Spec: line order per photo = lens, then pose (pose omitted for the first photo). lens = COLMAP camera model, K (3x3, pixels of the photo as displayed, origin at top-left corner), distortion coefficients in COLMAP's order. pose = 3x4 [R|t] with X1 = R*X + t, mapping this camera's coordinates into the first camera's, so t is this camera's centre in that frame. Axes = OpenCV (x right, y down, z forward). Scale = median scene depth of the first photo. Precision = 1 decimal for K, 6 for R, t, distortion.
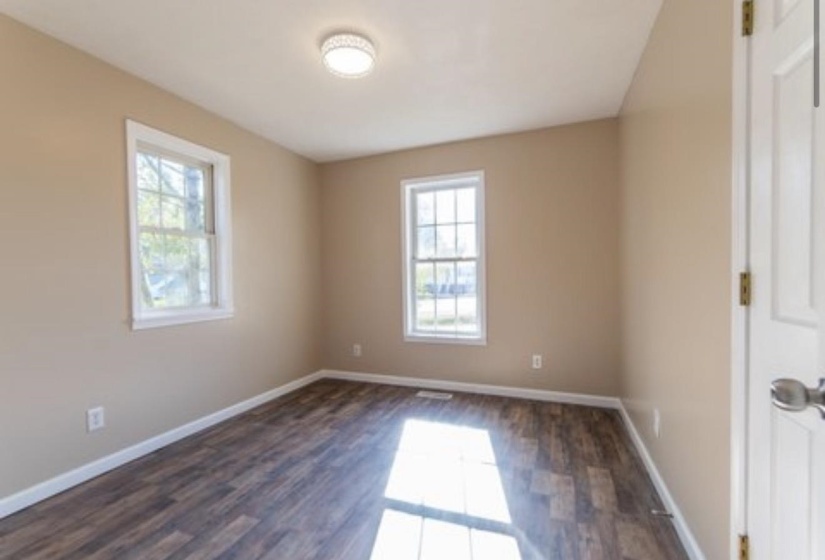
lens RADIAL K [[363.2, 0, 407.3], [0, 363.2, 283.5], [0, 0, 1]] dist [0.001850, -0.000118]
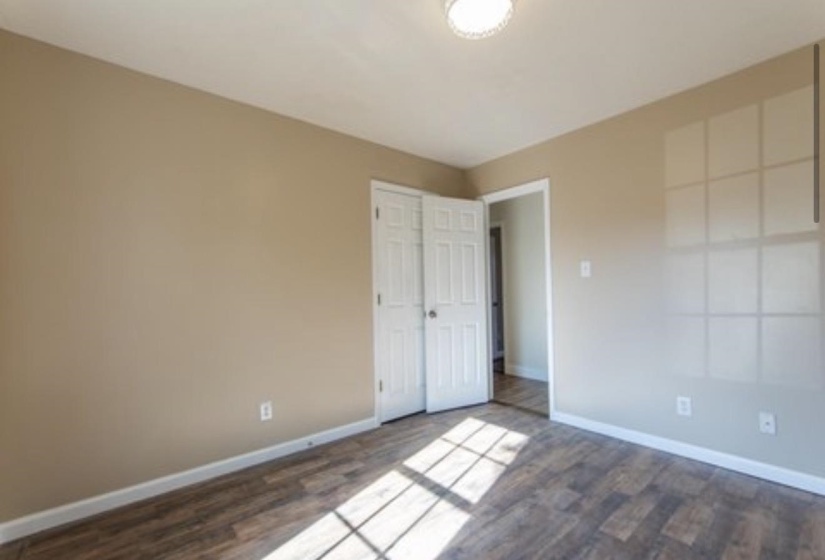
lens RADIAL K [[363.2, 0, 410.2], [0, 363.2, 280.6], [0, 0, 1]] dist [0.001850, -0.000118]
pose [[-0.883172, 0.049875, 0.466391, -0.418065], [0.040709, 0.998729, -0.029716, -0.023111], [-0.467280, -0.007258, -0.884079, 1.997169]]
